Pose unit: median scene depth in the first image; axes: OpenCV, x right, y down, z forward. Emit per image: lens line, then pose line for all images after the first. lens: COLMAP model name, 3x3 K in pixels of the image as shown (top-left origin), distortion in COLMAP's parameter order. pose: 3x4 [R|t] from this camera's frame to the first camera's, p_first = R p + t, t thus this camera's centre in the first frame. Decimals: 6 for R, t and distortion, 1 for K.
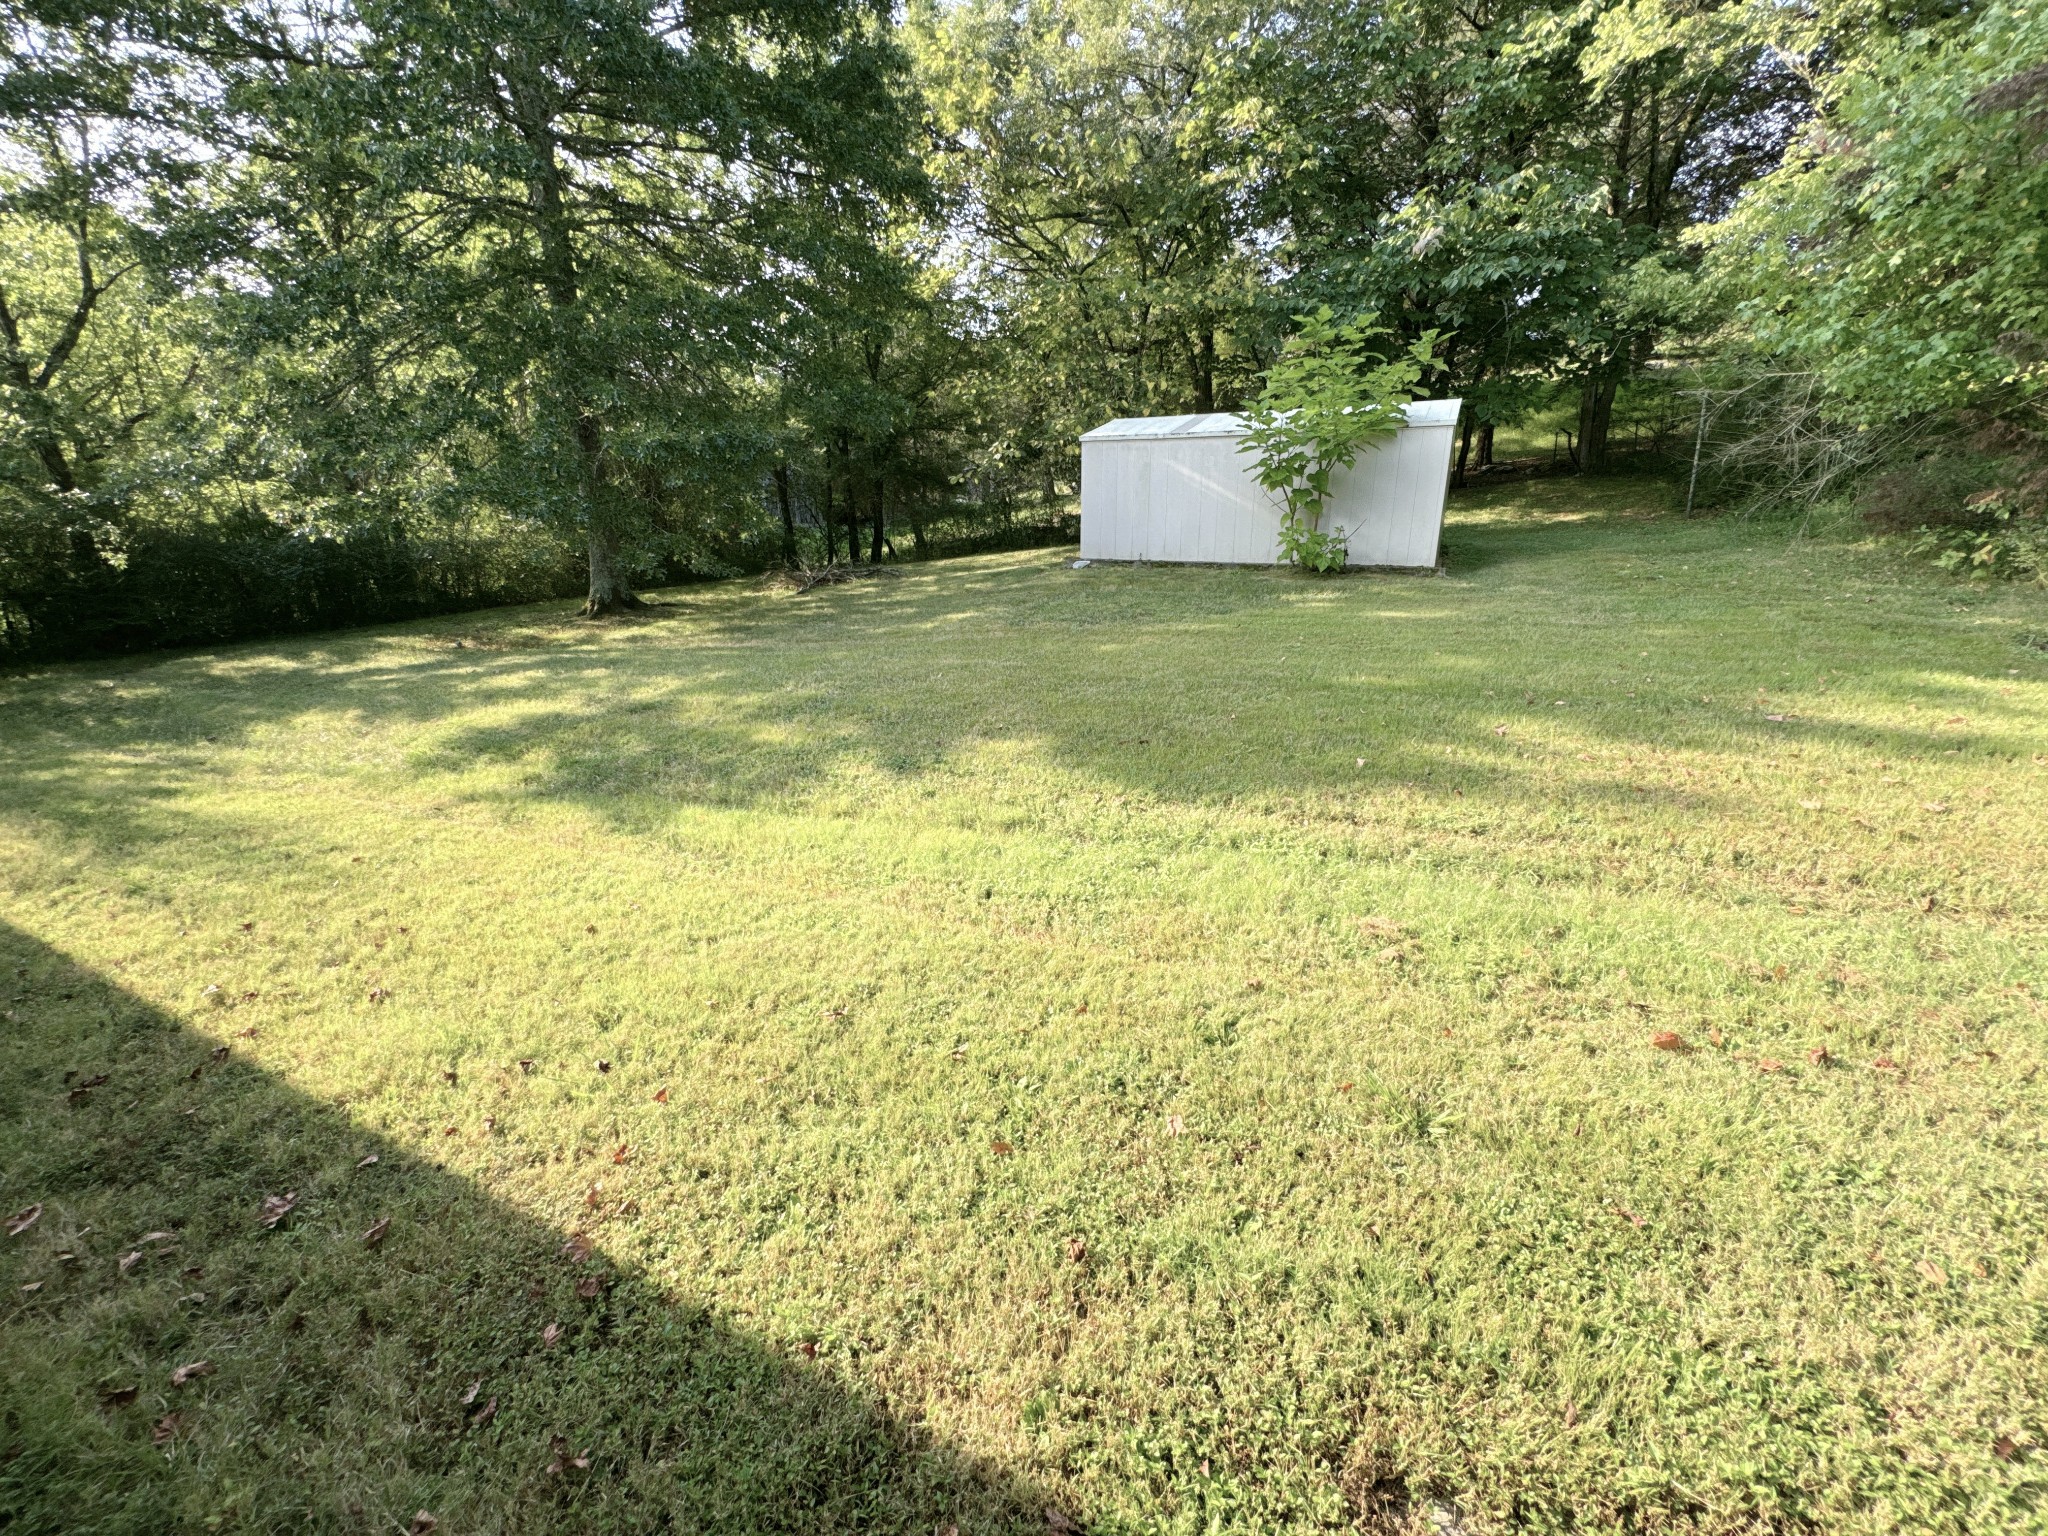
lens RADIAL K [[819.8, 0, 1023.8], [0, 819.8, 769.3], [0, 0, 1]] dist [-0.003463, 0.000512]
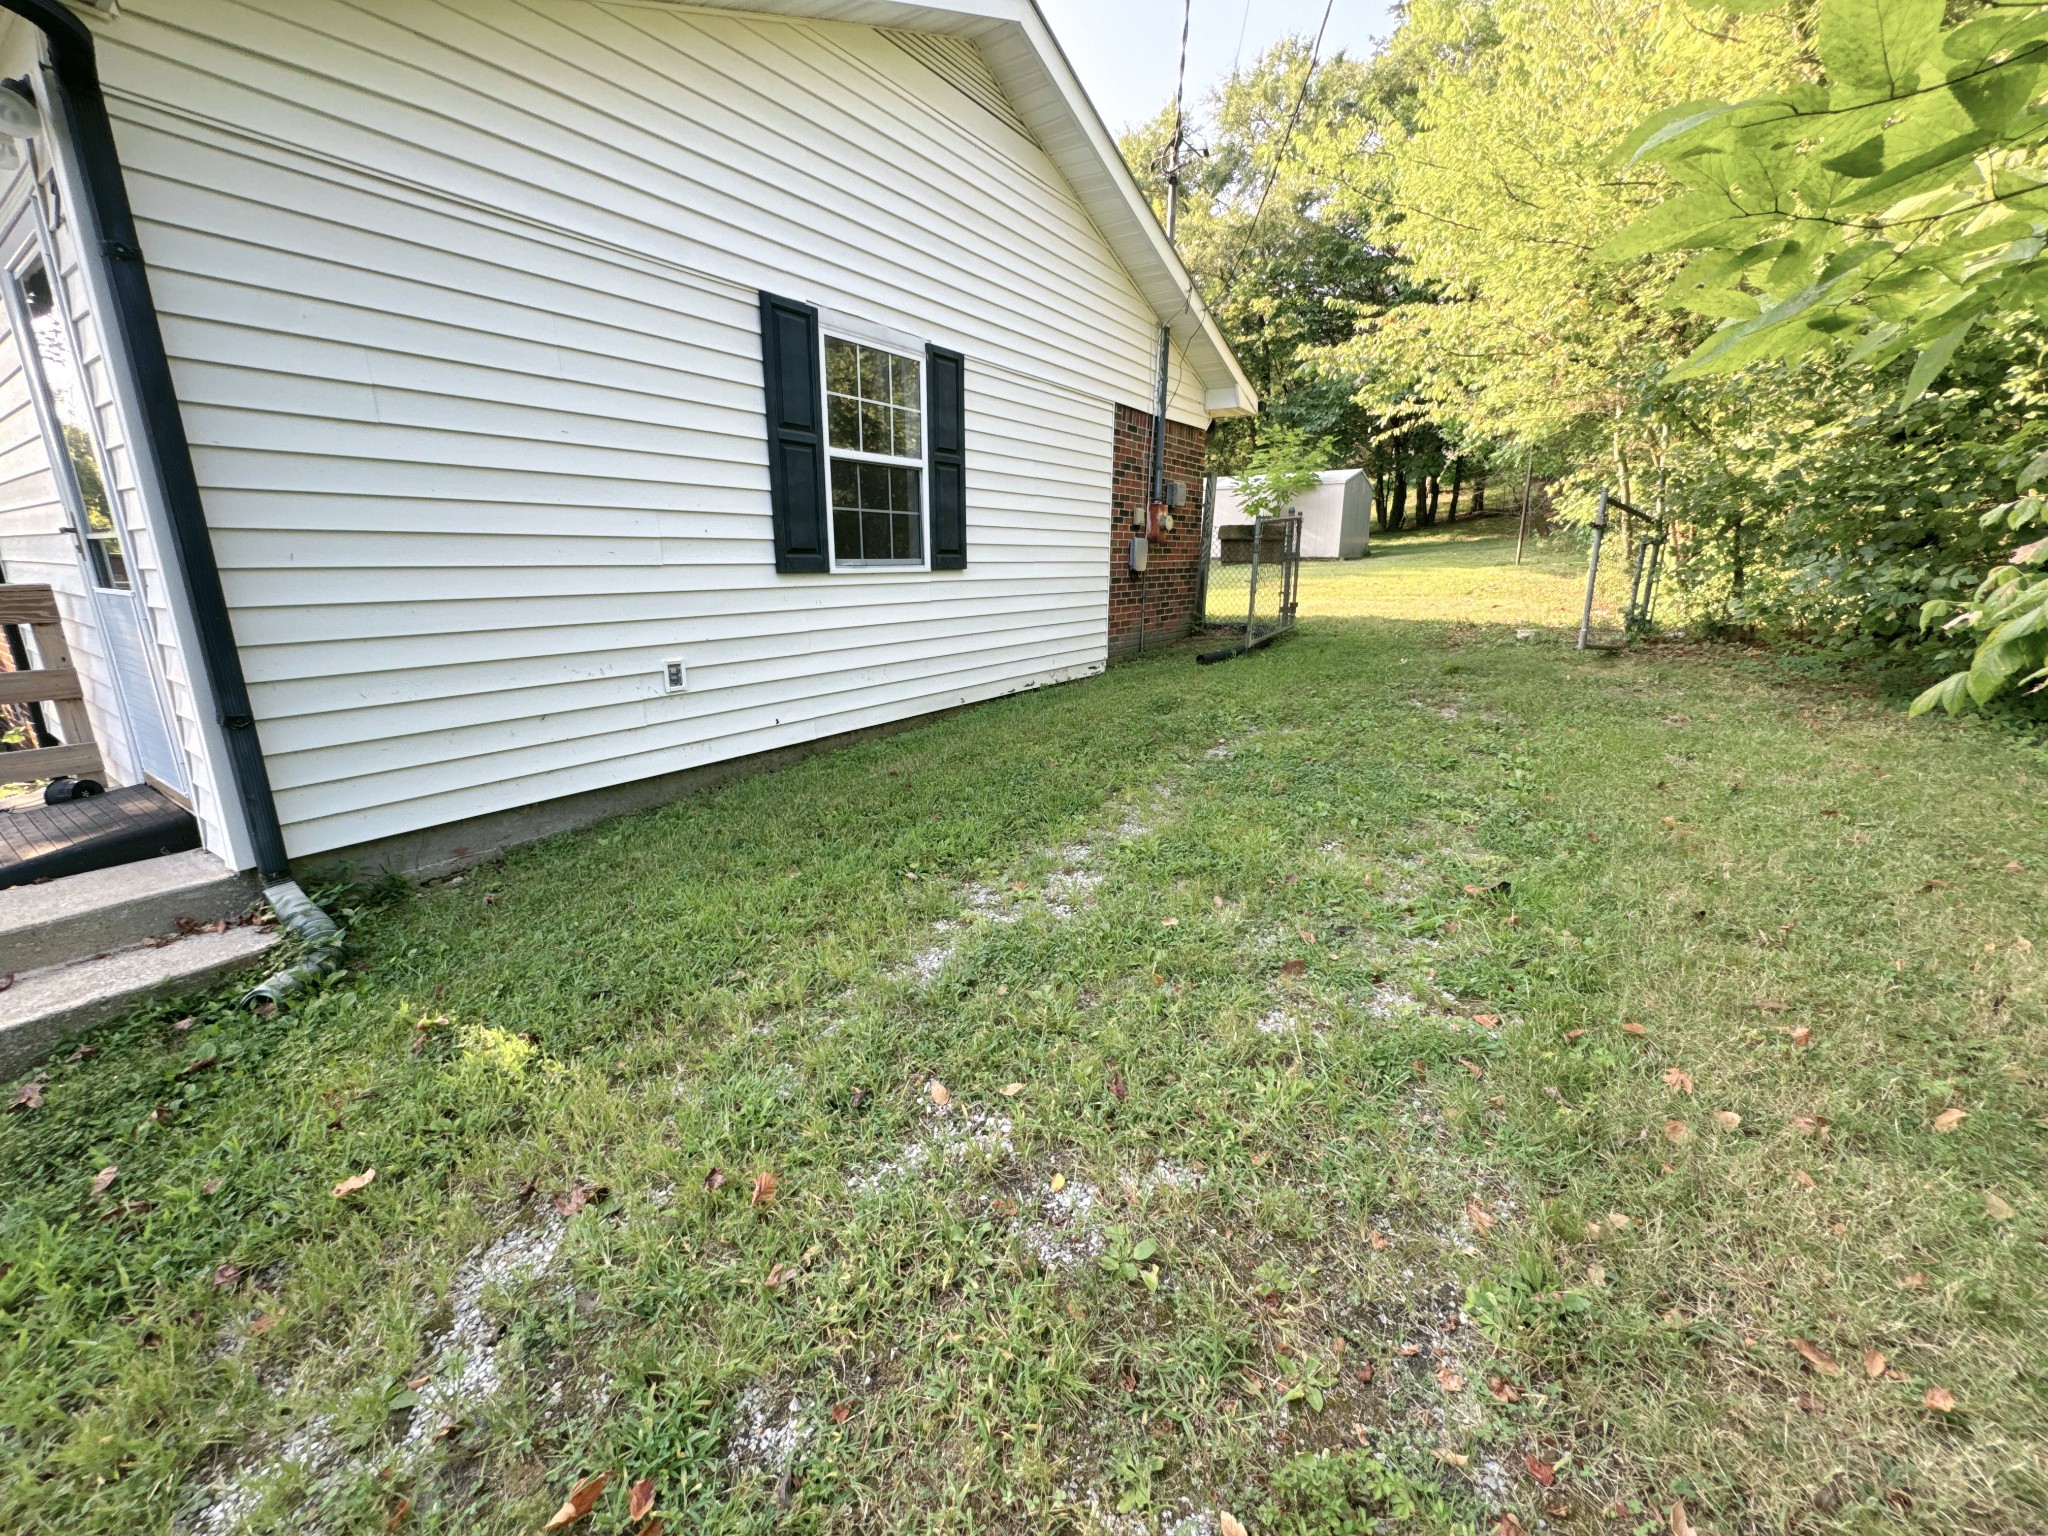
lens RADIAL K [[819.8, 0, 1024.7], [0, 819.8, 764.4], [0, 0, 1]] dist [-0.003463, 0.000512]
pose [[0.991743, 0.043086, -0.120786, 0.038907], [-0.050699, 0.996869, -0.060674, 0.377922], [0.117793, 0.066297, 0.990823, -0.913471]]
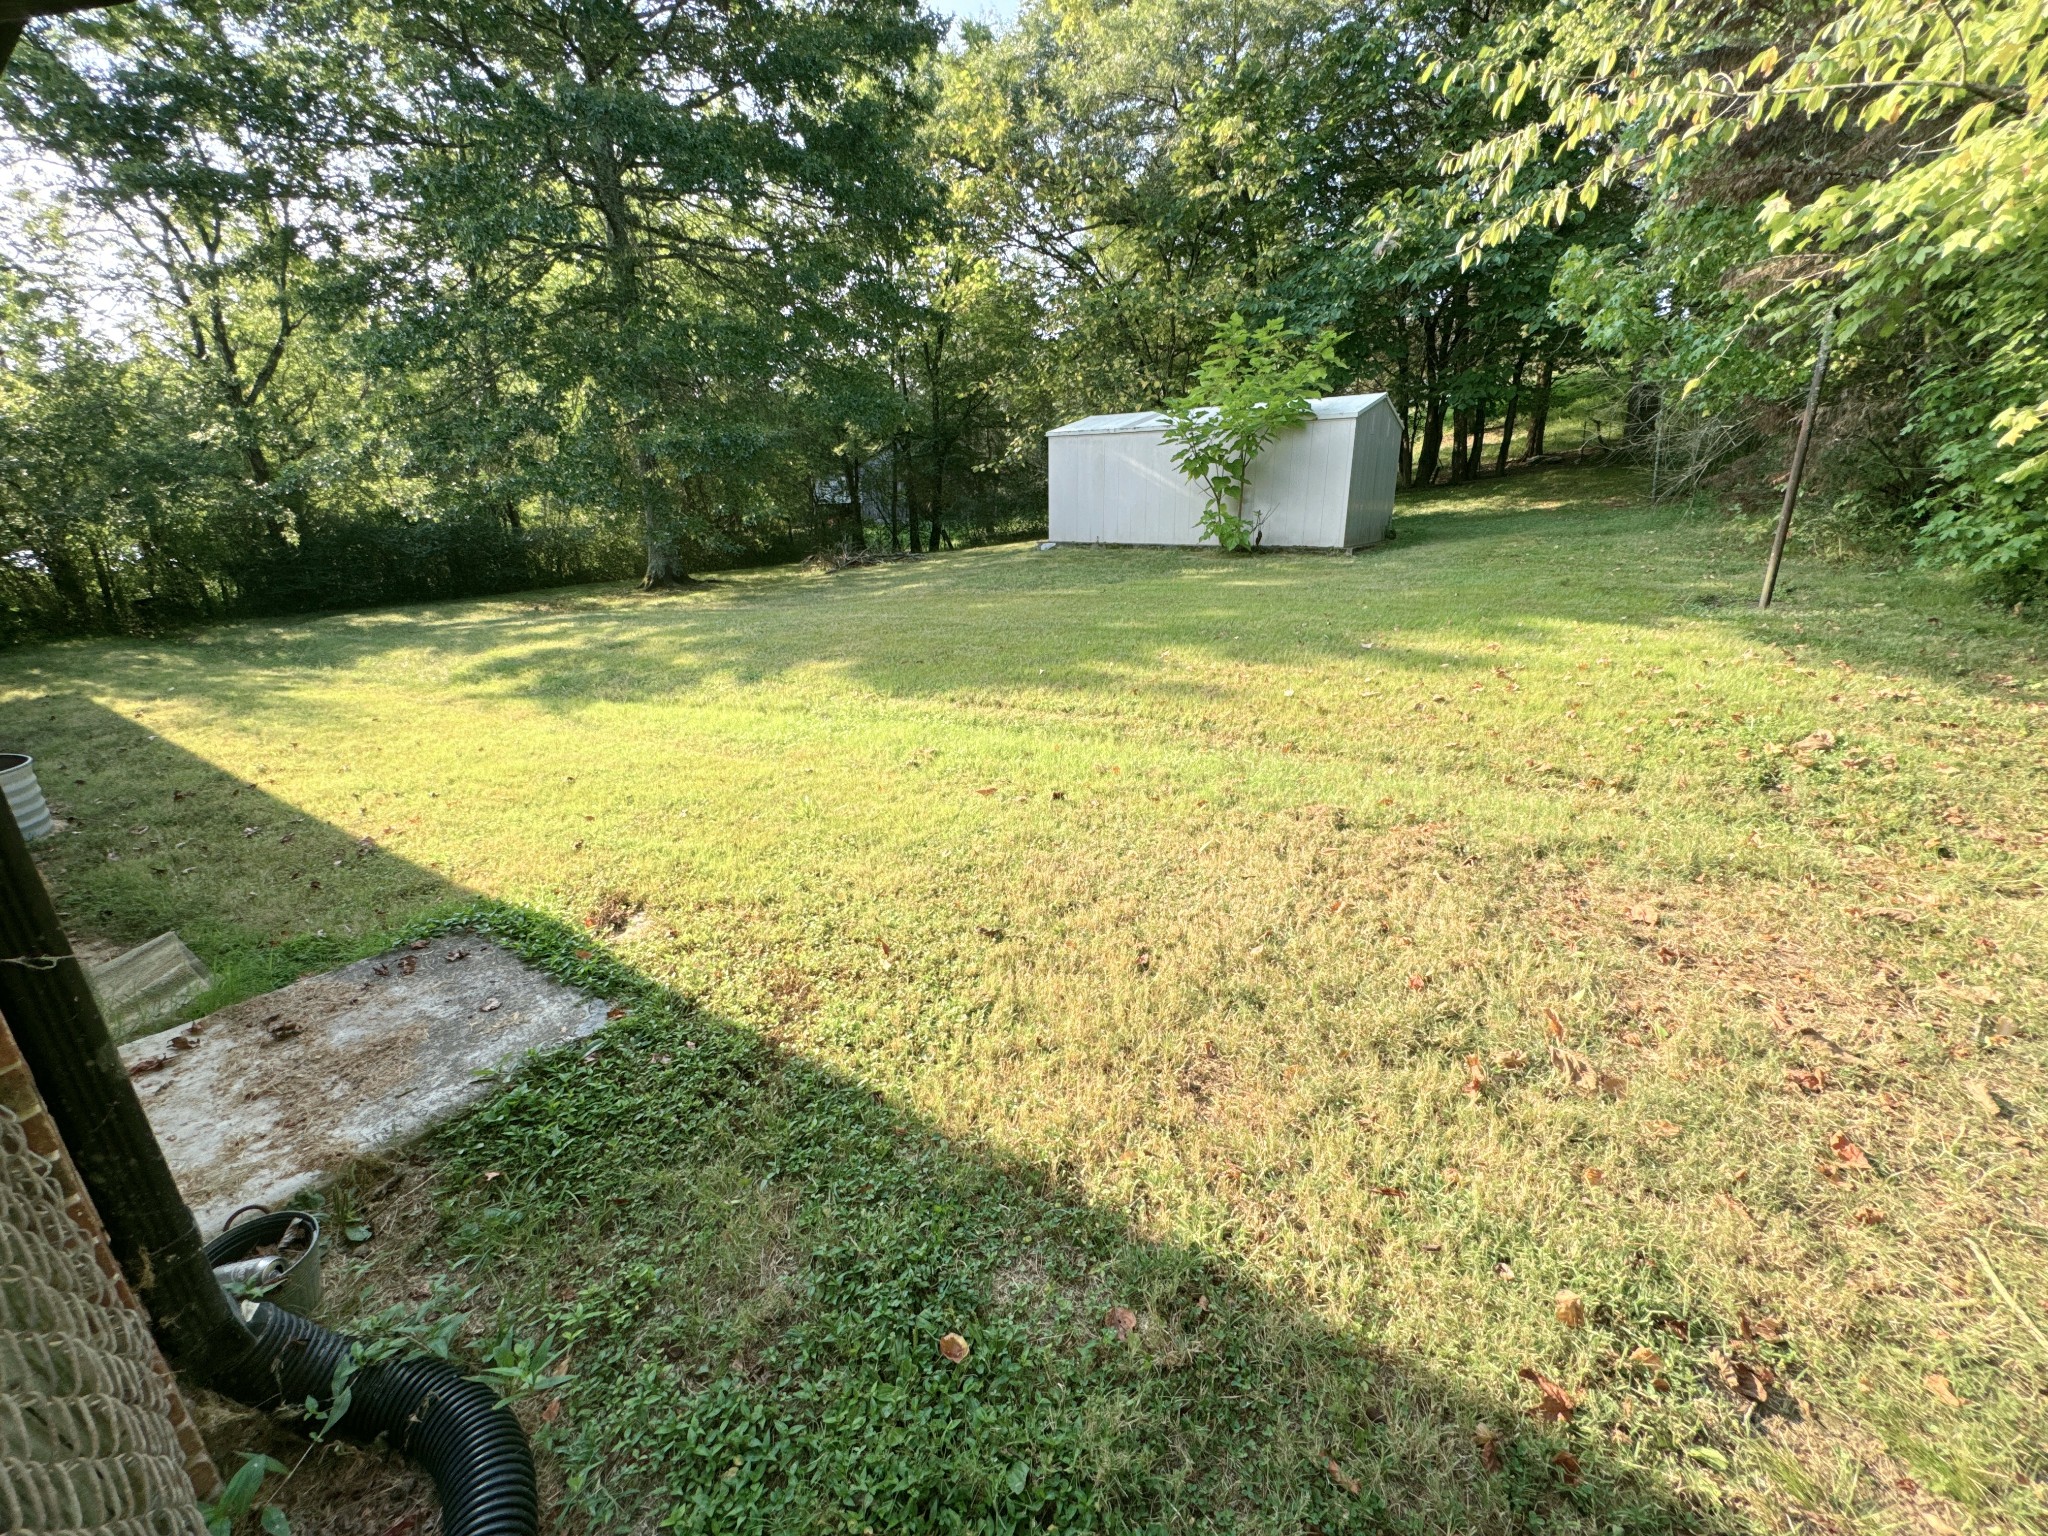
lens RADIAL K [[819.8, 0, 1020.0], [0, 819.8, 765.8], [0, 0, 1]] dist [-0.003463, 0.000512]
pose [[0.990446, 0.040428, -0.131839, 0.233492], [-0.040488, 0.999178, 0.002224, 0.059467], [0.131821, 0.003135, 0.991269, -0.139860]]
